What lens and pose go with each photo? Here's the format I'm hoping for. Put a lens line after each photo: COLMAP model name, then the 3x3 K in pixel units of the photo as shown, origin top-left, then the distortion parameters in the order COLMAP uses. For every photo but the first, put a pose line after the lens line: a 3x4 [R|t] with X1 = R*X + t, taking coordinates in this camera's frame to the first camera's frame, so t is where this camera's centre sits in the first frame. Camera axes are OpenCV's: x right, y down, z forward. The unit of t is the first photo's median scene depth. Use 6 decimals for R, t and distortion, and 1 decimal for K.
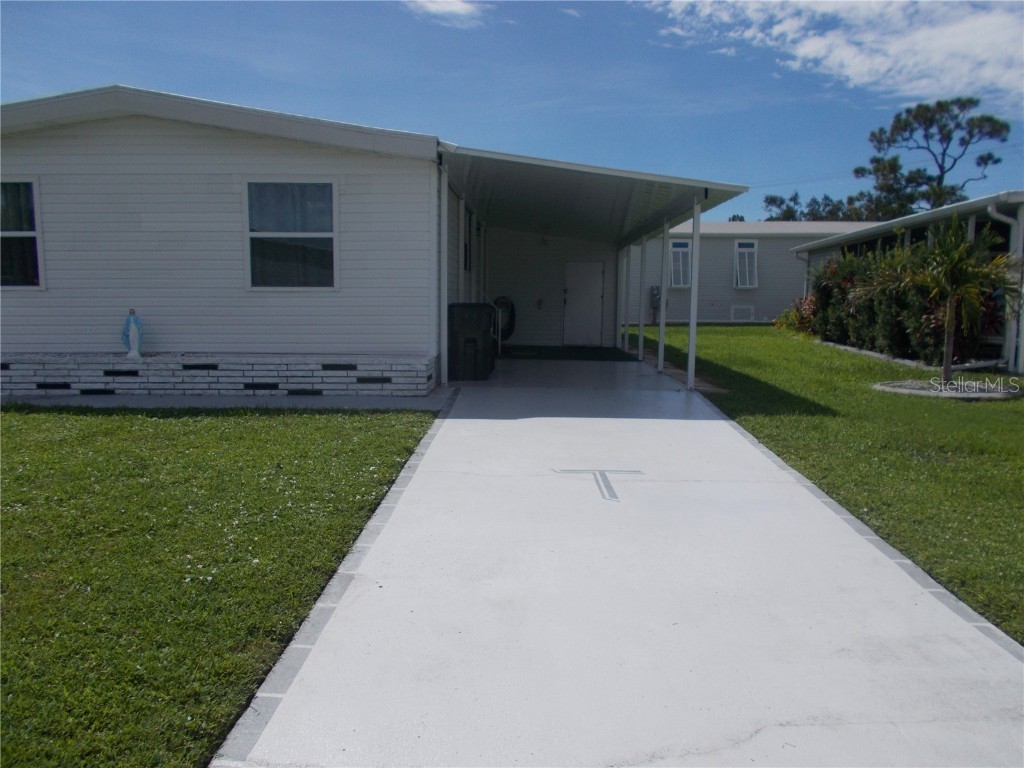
lens RADIAL K [[774.8, 0, 512.0], [0, 774.8, 384.0], [0, 0, 1]] dist [0.001979, 0.000898]
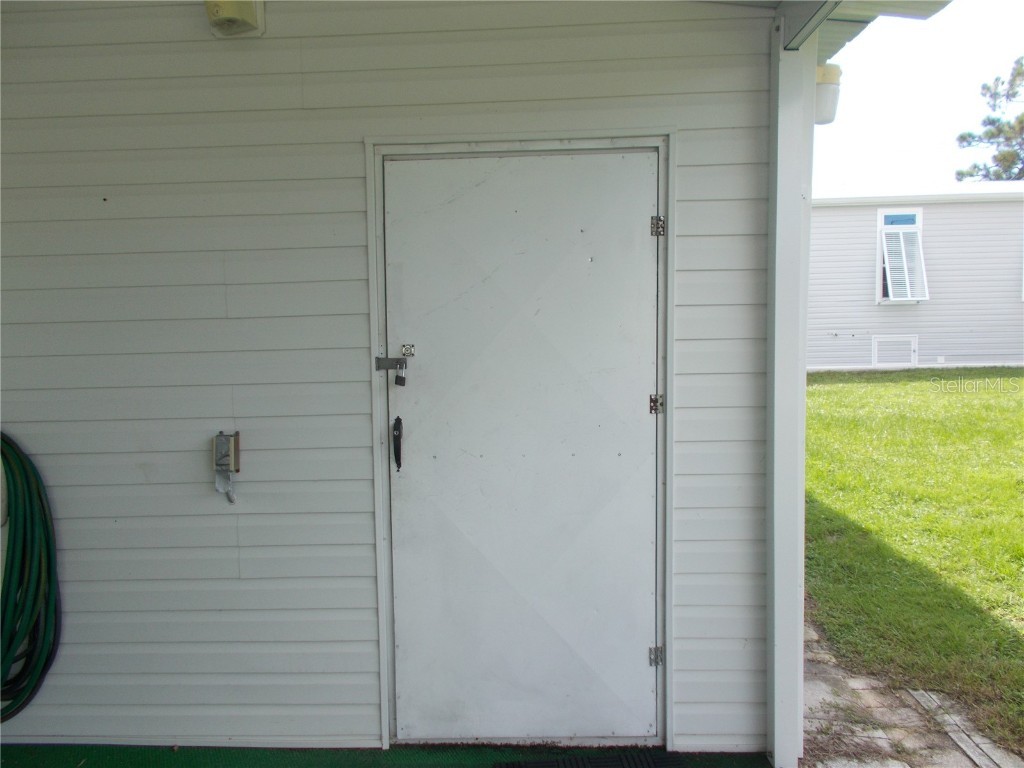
lens RADIAL K [[779.2, 0, 512.0], [0, 779.2, 384.0], [0, 0, 1]] dist [-0.003058, -0.001704]
pose [[0.999397, -0.027180, -0.021626, 0.037556], [0.026619, 0.999312, -0.025818, -0.045564], [0.022313, 0.025227, 0.999433, 0.346293]]
